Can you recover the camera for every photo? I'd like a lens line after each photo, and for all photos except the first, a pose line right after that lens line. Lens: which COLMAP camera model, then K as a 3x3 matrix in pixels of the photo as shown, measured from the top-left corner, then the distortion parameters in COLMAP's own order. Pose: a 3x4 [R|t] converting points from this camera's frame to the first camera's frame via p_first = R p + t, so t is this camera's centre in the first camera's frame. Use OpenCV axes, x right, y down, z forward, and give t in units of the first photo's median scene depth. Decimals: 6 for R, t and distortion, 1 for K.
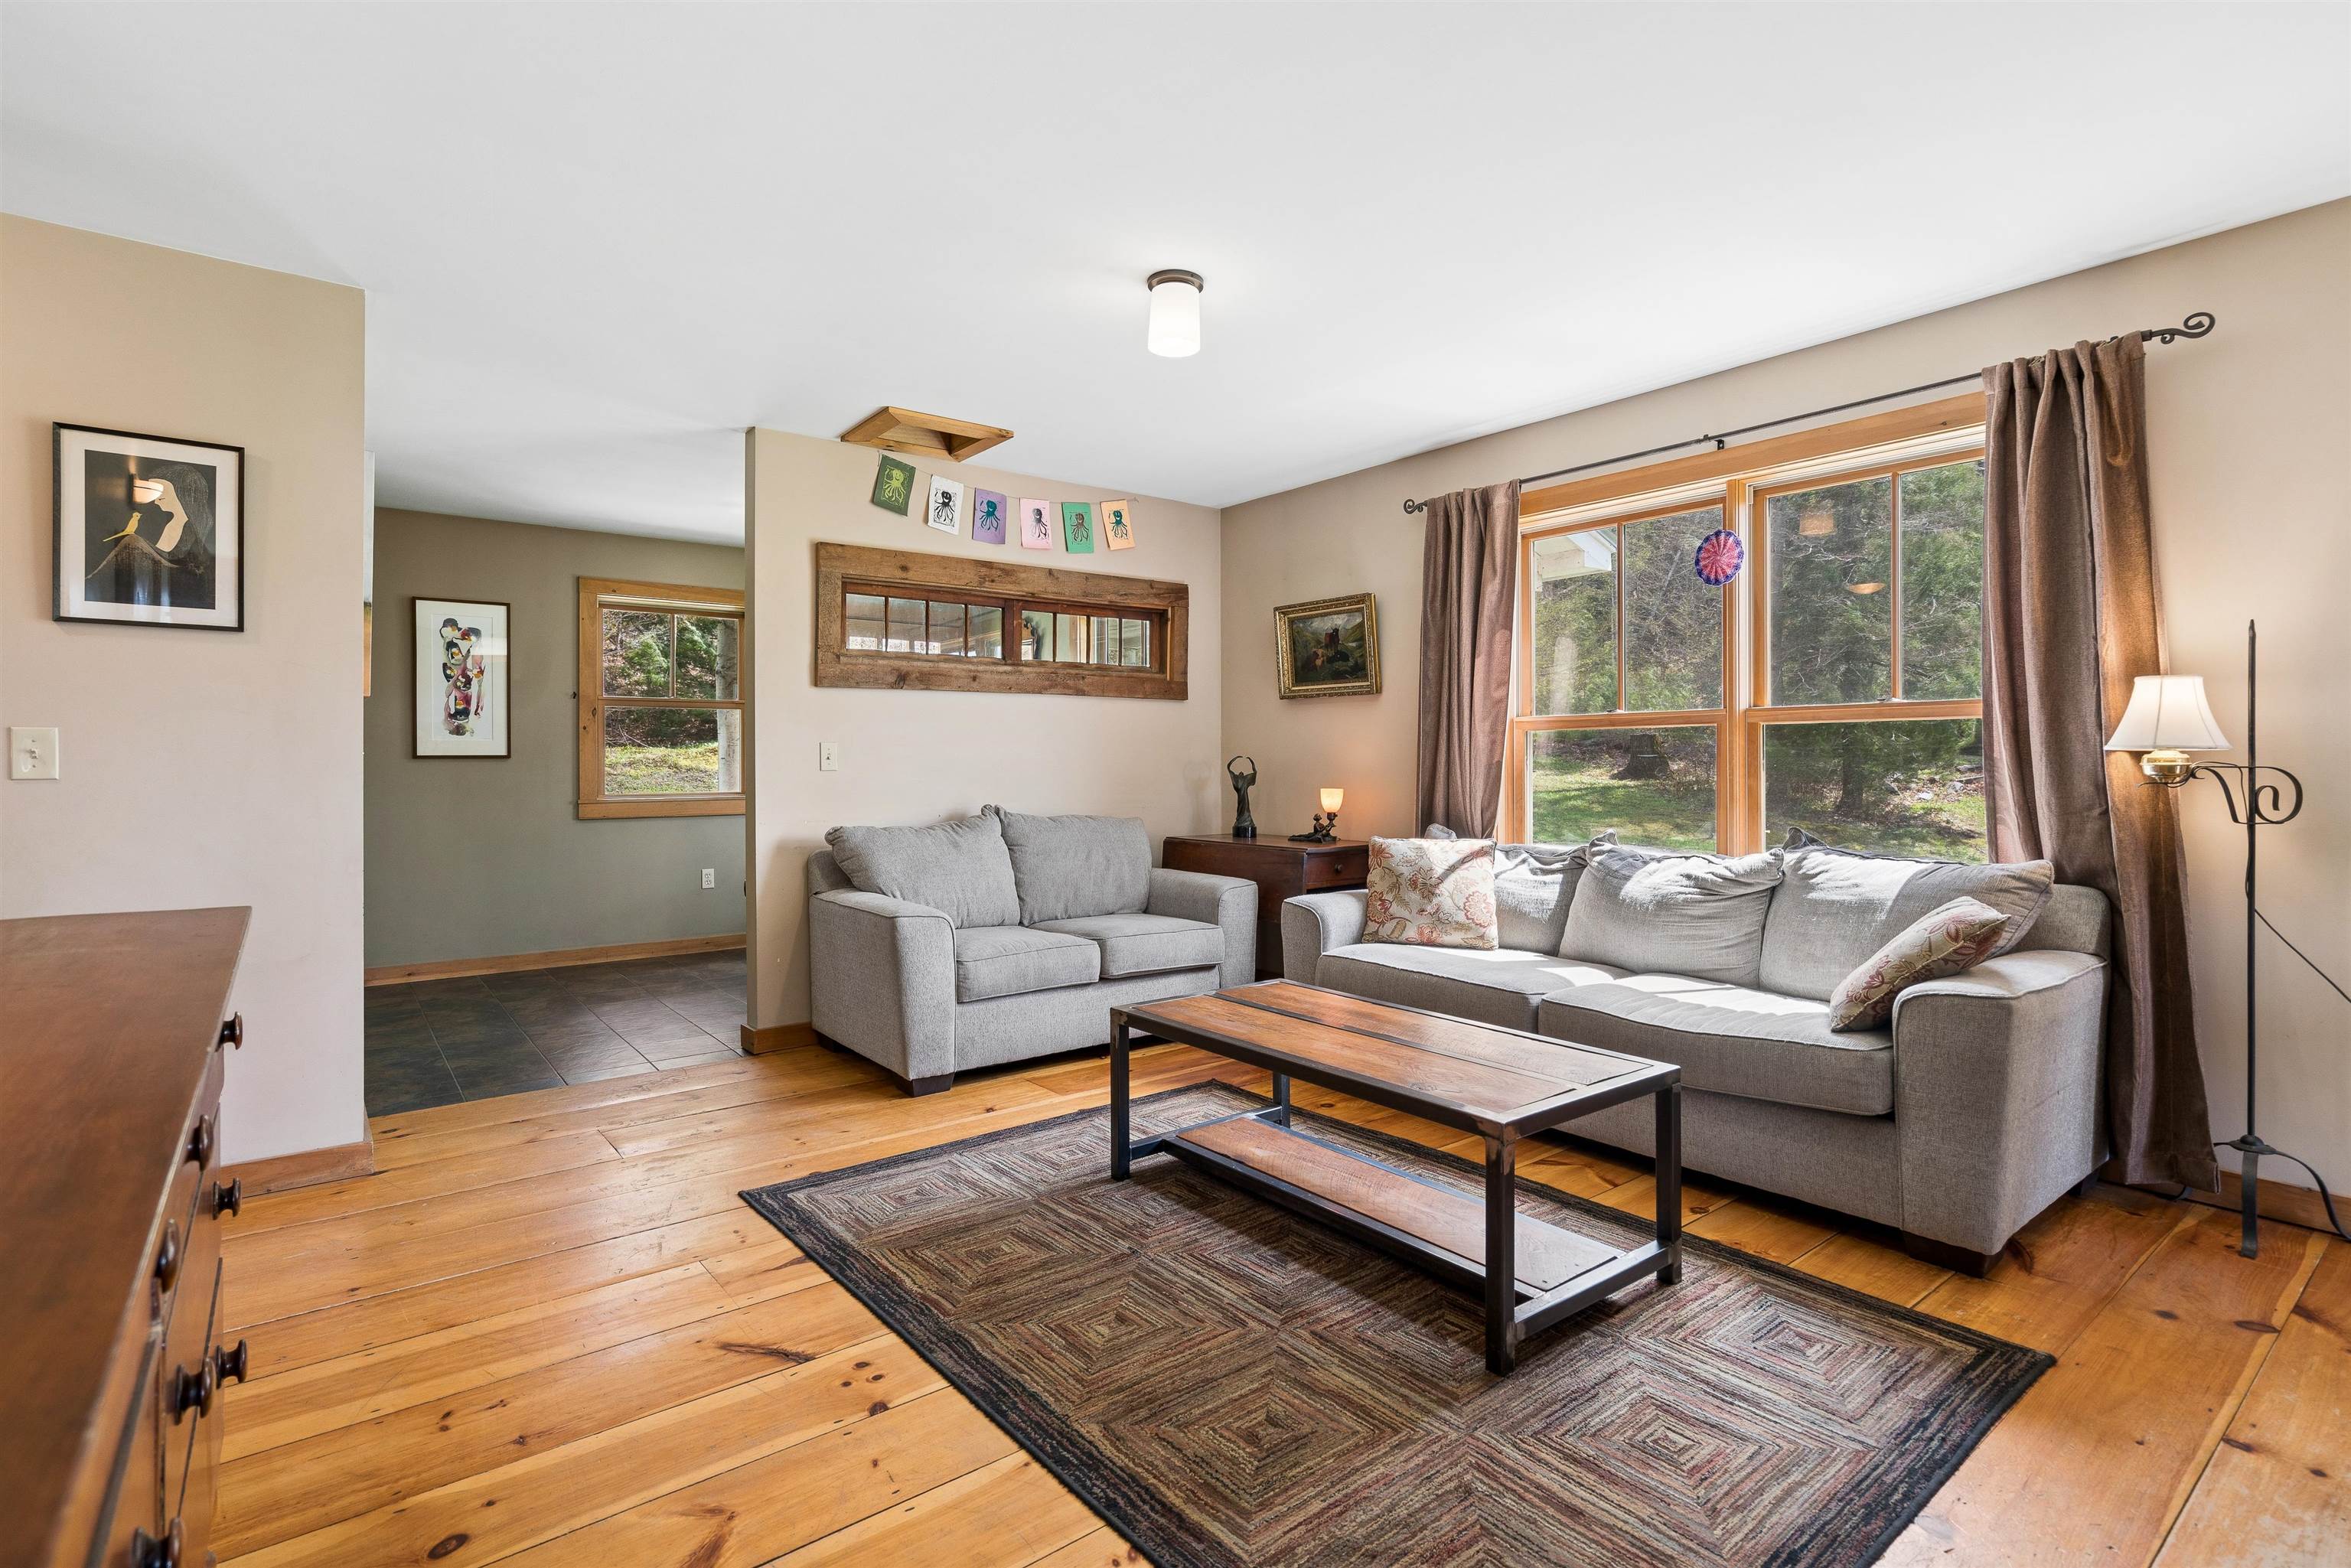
lens RADIAL K [[1143.8, 0, 1154.9], [0, 1143.8, 750.8], [0, 0, 1]] dist [0.001047, 0.000465]
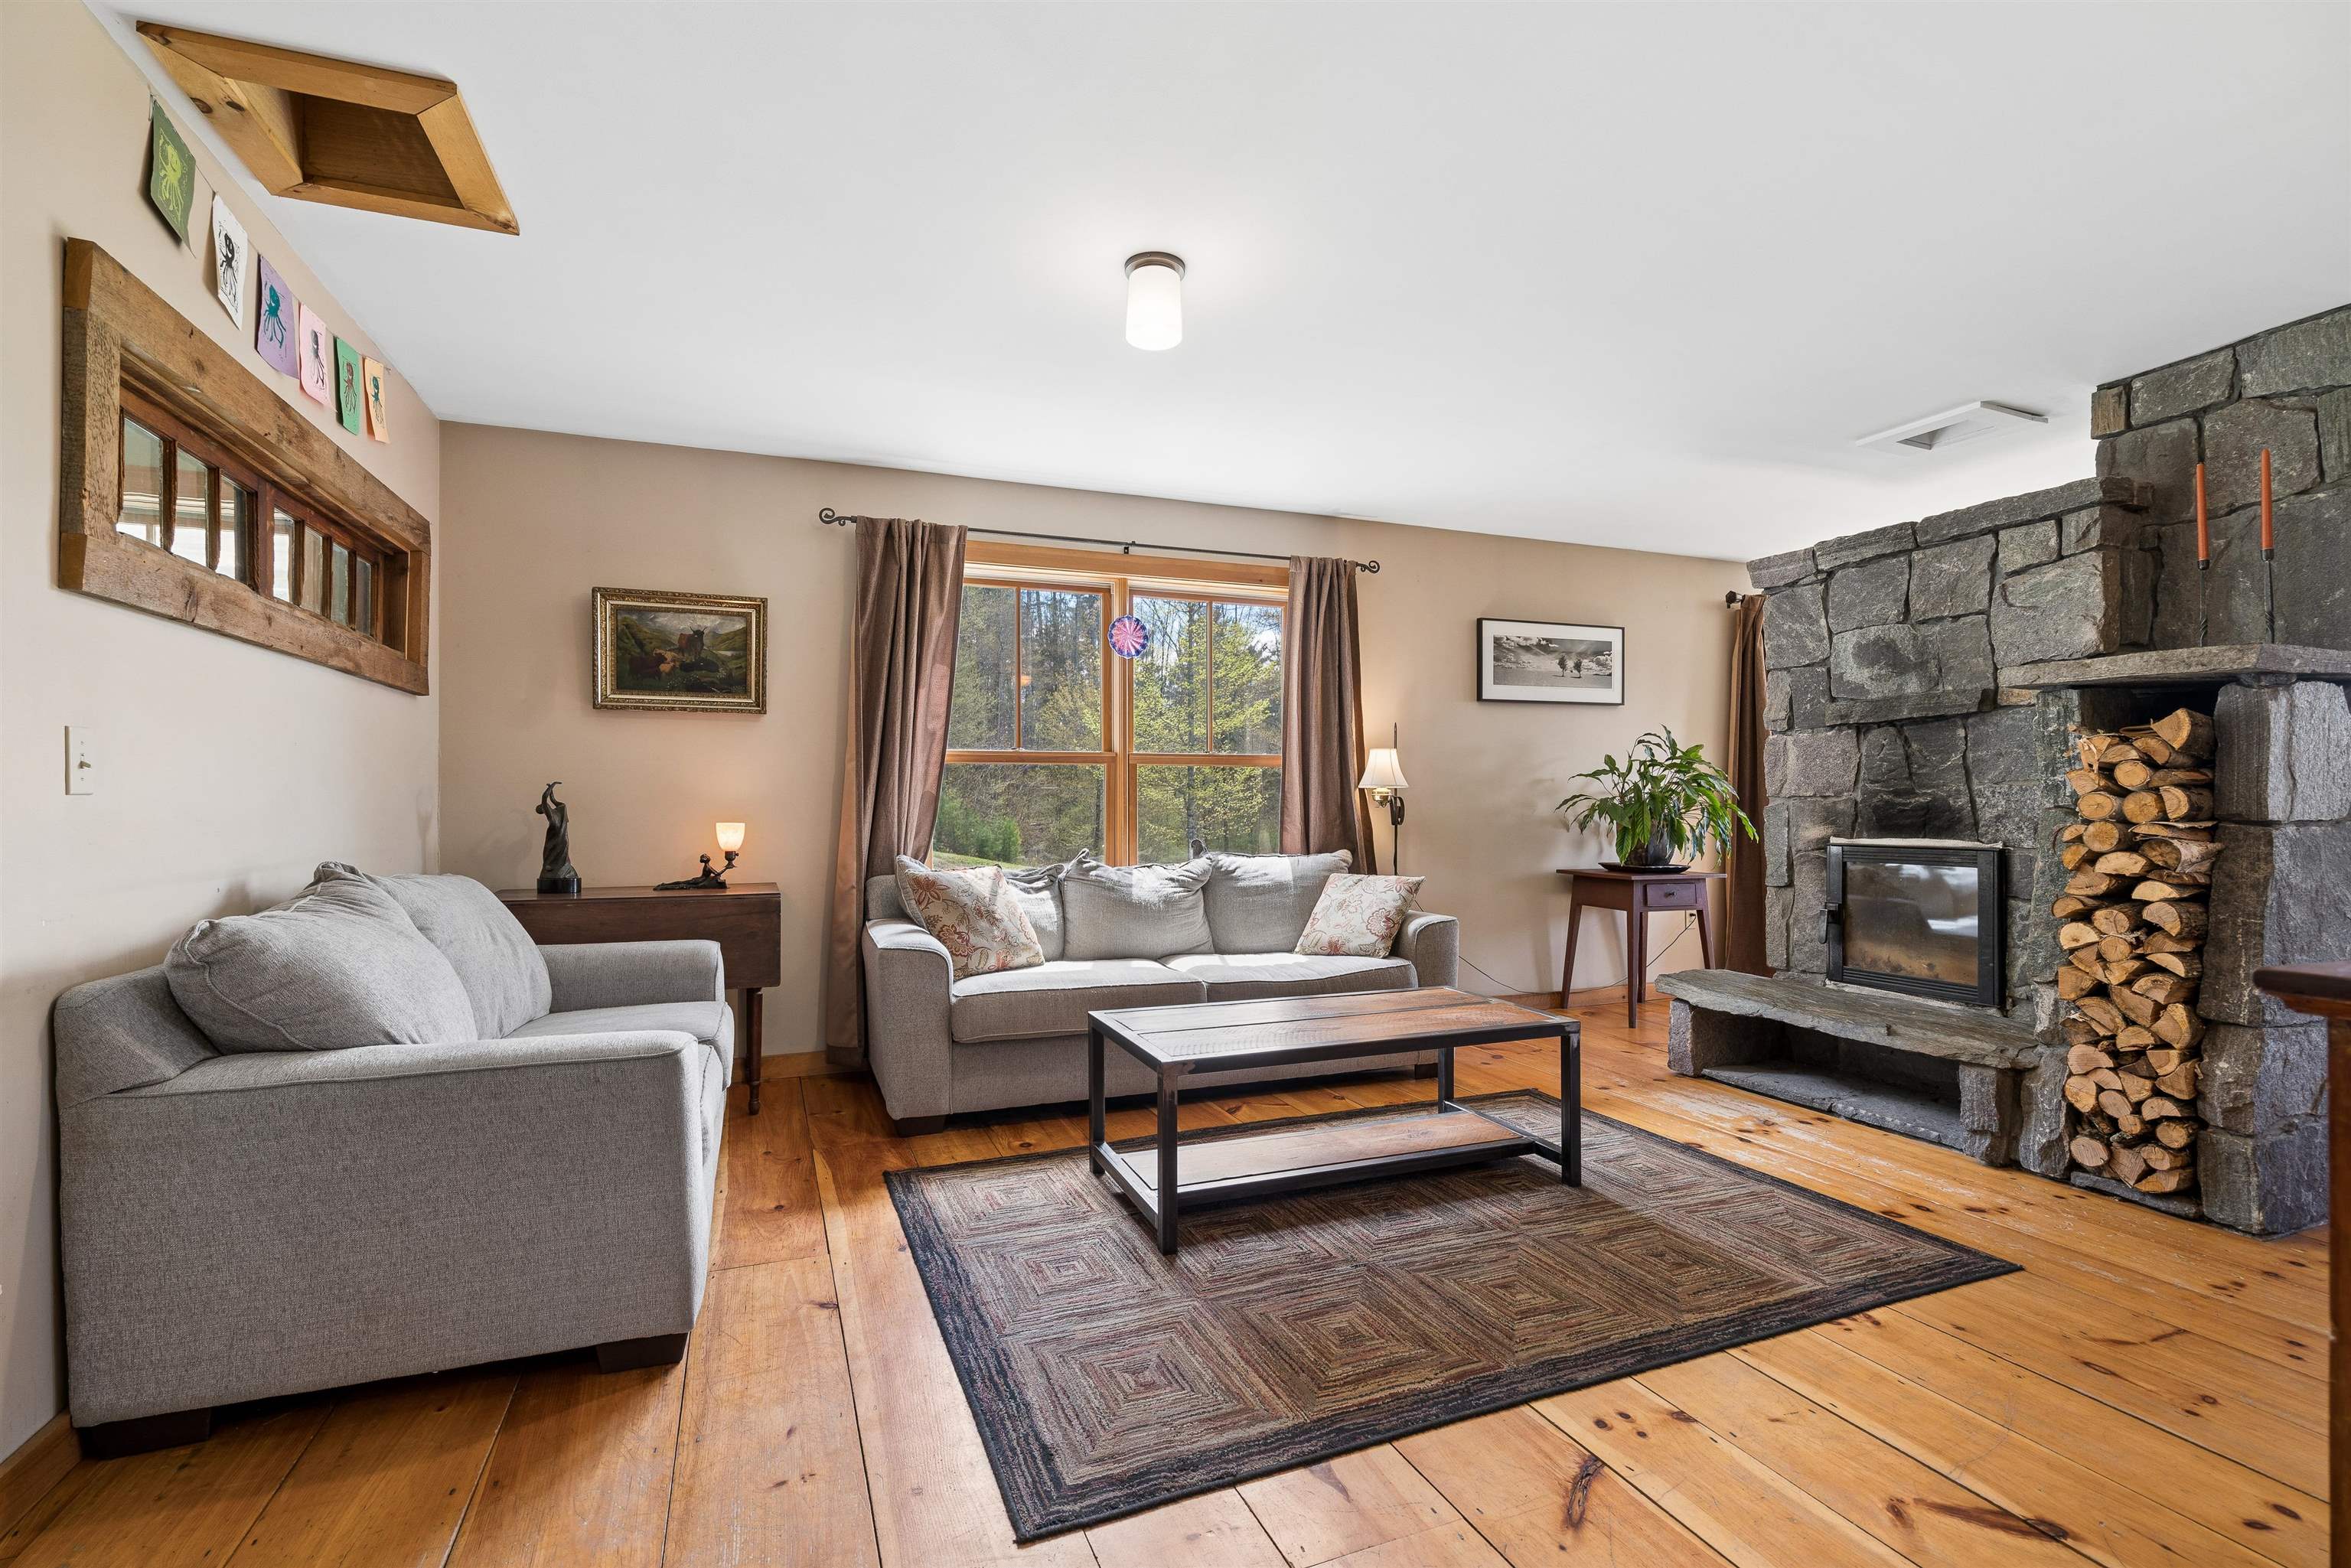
lens RADIAL K [[1067.3, 0, 1187.5], [0, 1067.3, 790.0], [0, 0, 1]] dist [0.000333, 0.001413]
pose [[0.263692, 0.012078, 0.964531, -0.955195], [-0.009070, 0.999908, -0.010041, 0.025902], [-0.964564, -0.006100, 0.263777, 0.882185]]
